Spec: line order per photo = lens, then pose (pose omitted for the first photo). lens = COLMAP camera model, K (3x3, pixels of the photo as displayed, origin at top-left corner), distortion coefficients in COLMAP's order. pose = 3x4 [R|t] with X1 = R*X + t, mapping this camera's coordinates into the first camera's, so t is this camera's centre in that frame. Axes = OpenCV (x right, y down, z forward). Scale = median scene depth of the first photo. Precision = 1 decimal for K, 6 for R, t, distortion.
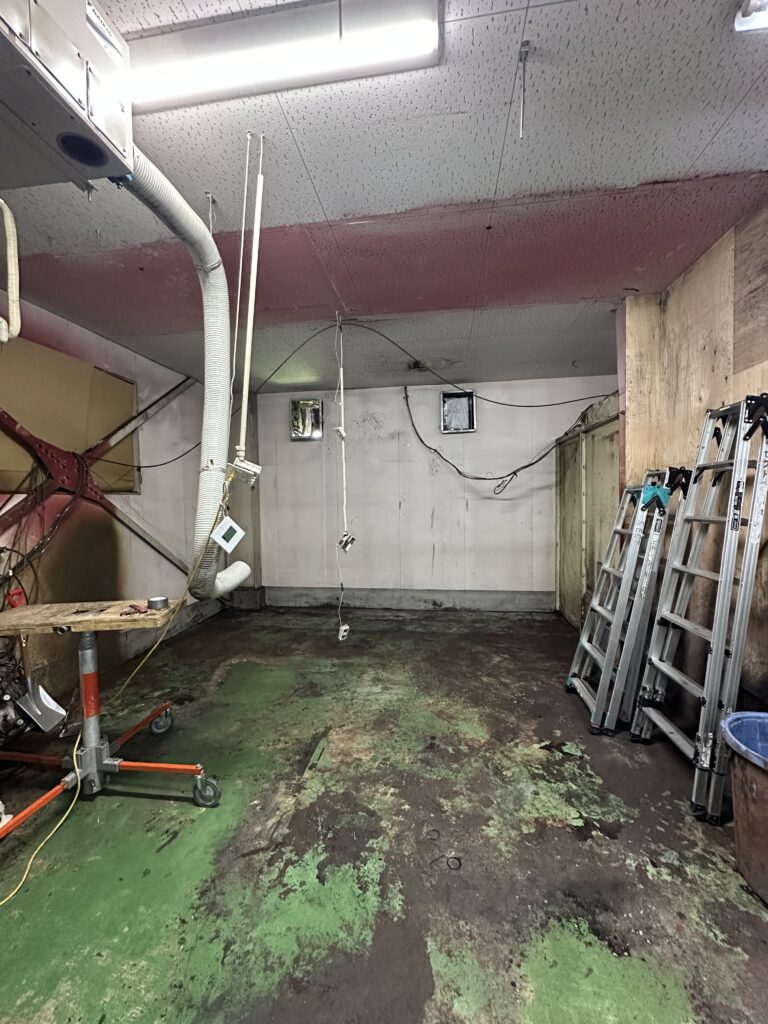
lens RADIAL K [[406.8, 0, 382.4], [0, 406.8, 511.0], [0, 0, 1]] dist [-0.001123, 0.000730]
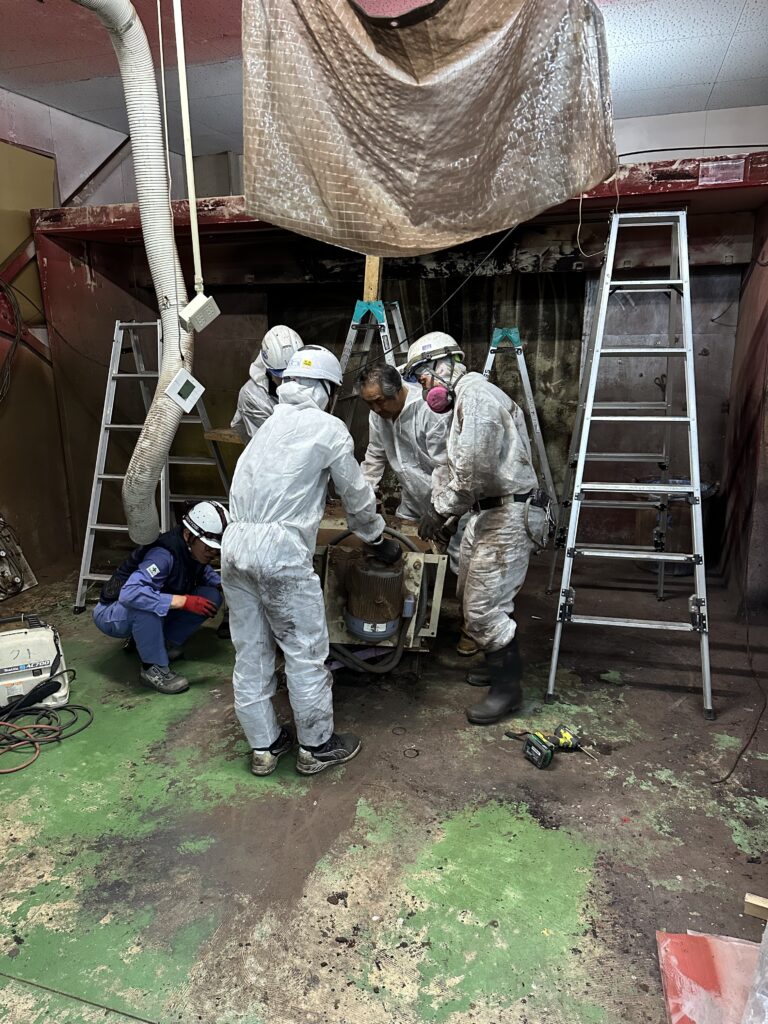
lens RADIAL K [[720.7, 0, 378.7], [0, 720.7, 517.6], [0, 0, 1]] dist [0.028222, -0.030614]
pose [[0.985236, 0.044087, -0.165429, 0.333540], [-0.005093, 0.973396, 0.229074, -0.024926], [0.171127, -0.224849, 0.959249, -0.434651]]
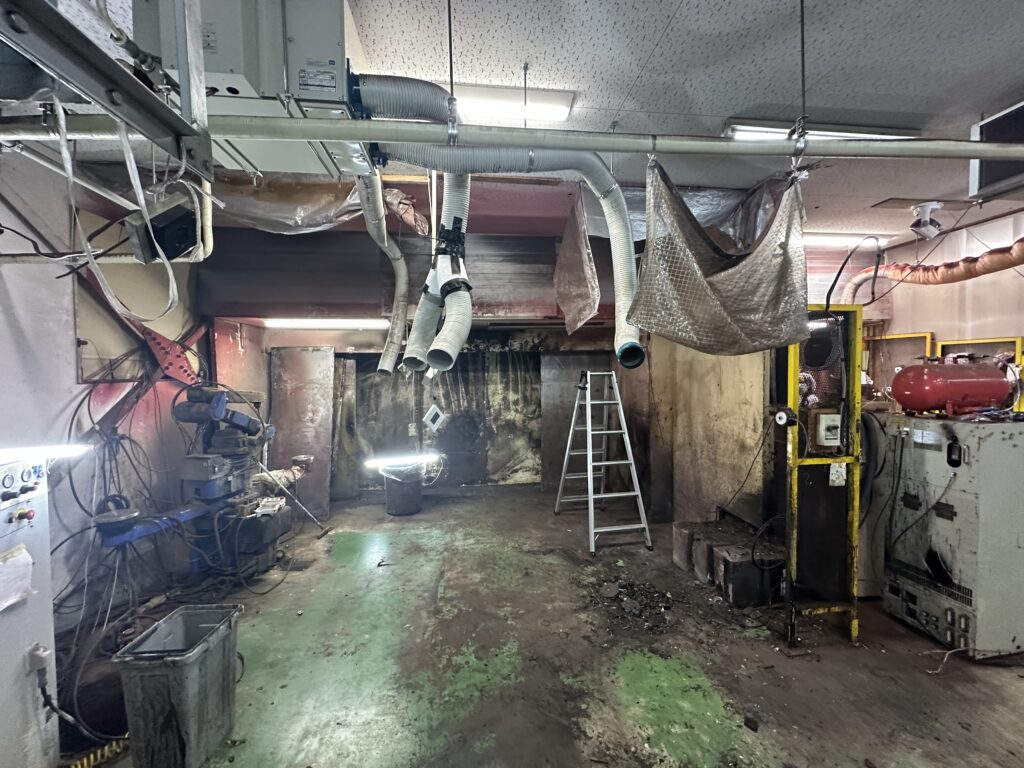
lens RADIAL K [[406.8, 0, 511.5], [0, 406.8, 384.3], [0, 0, 1]] dist [-0.001123, 0.000730]
pose [[0.968421, -0.002491, 0.249310, -0.362908], [0.003107, 0.999993, -0.002075, -0.052517], [-0.249303, 0.002784, 0.968422, -0.385504]]
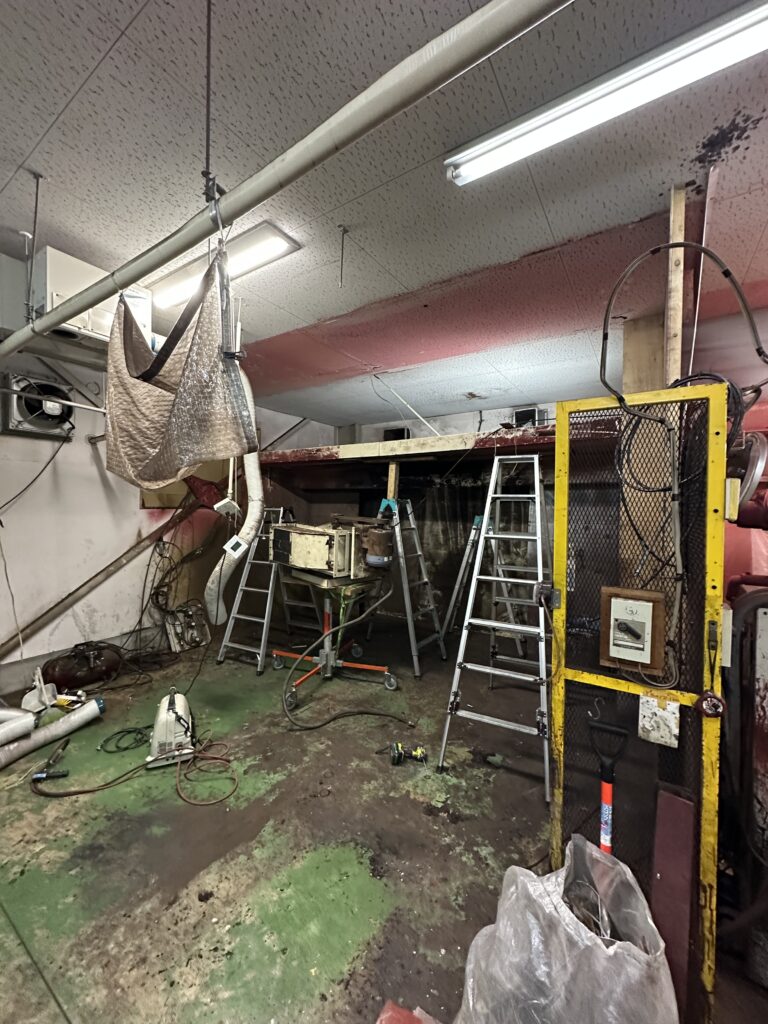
lens RADIAL K [[406.8, 0, 383.4], [0, 406.8, 511.6], [0, 0, 1]] dist [-0.001123, 0.000730]
pose [[0.904641, 0.031721, -0.424993, 0.871540], [-0.038718, 0.999219, -0.007834, -0.084025], [0.424413, 0.023542, 0.905163, -0.181348]]
